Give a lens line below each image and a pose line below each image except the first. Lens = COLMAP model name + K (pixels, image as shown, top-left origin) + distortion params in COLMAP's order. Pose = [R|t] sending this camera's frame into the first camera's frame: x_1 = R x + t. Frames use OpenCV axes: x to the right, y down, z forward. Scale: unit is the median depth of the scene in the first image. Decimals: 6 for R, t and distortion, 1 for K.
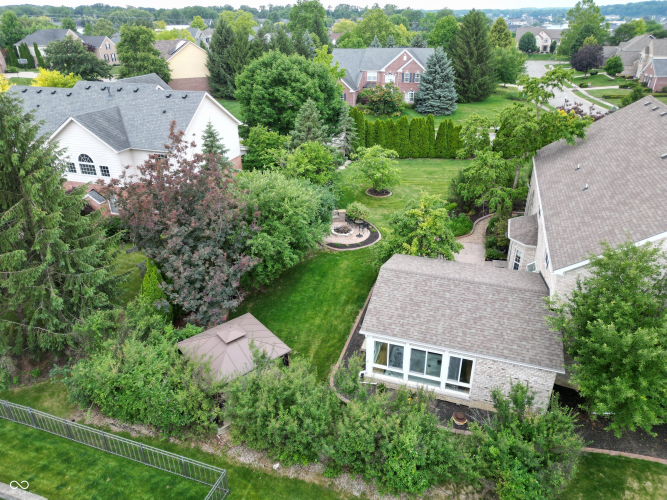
lens RADIAL K [[471.9, 0, 333.5], [0, 471.9, 250.0], [0, 0, 1]] dist [0.028354, -0.008161]
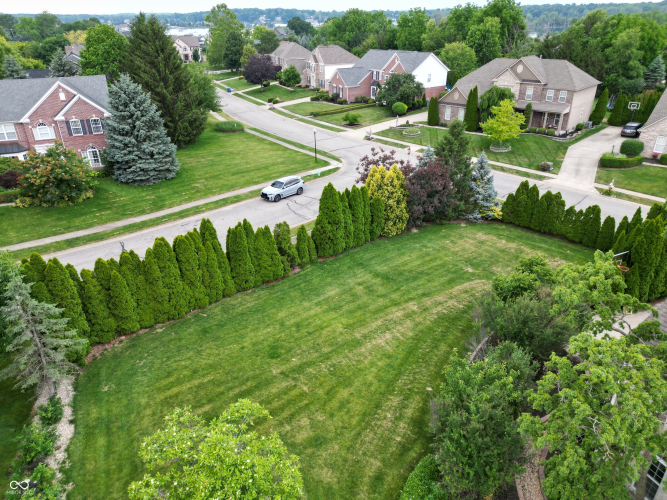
lens RADIAL K [[471.9, 0, 333.5], [0, 471.9, 250.0], [0, 0, 1]] dist [0.028354, -0.008161]
pose [[0.748960, -0.293866, 0.593888, -0.002476], [0.299314, 0.949666, 0.092442, -0.176355], [-0.591160, 0.108524, 0.799220, 0.349879]]
